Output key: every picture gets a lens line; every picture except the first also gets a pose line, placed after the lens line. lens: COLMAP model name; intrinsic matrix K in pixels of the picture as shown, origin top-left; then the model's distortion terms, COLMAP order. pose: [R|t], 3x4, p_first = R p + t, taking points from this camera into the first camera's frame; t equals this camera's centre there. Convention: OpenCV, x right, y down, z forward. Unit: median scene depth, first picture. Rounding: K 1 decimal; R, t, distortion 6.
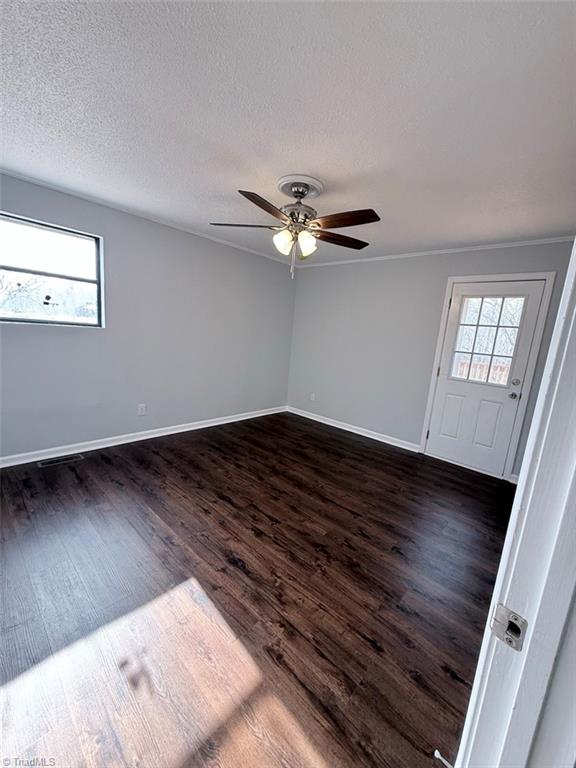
lens RADIAL K [[307.8, 0, 286.2], [0, 307.8, 388.9], [0, 0, 1]] dist [0.002824, 0.000486]
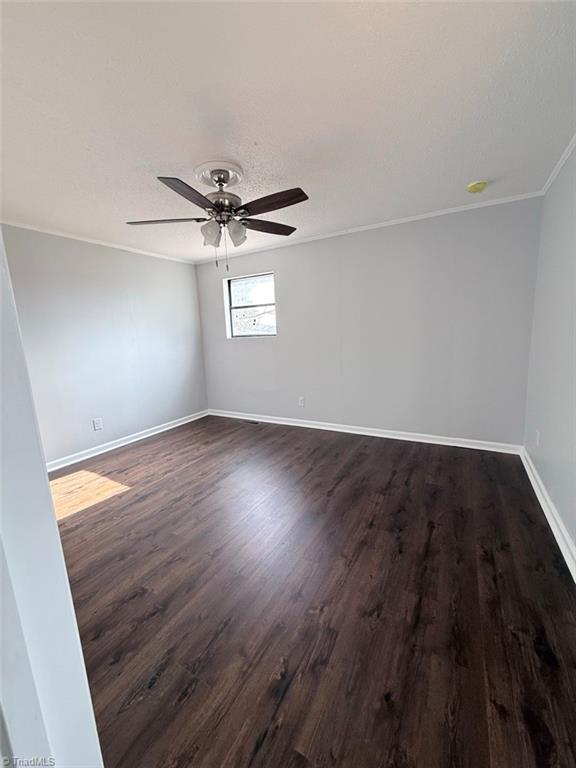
lens RADIAL K [[307.8, 0, 282.3], [0, 307.8, 376.1], [0, 0, 1]] dist [0.002824, 0.000486]
pose [[0.220419, 0.050446, -0.974100, 0.789873], [-0.124402, 0.991960, 0.023221, -0.056206], [0.967440, 0.116062, 0.224923, 0.747566]]
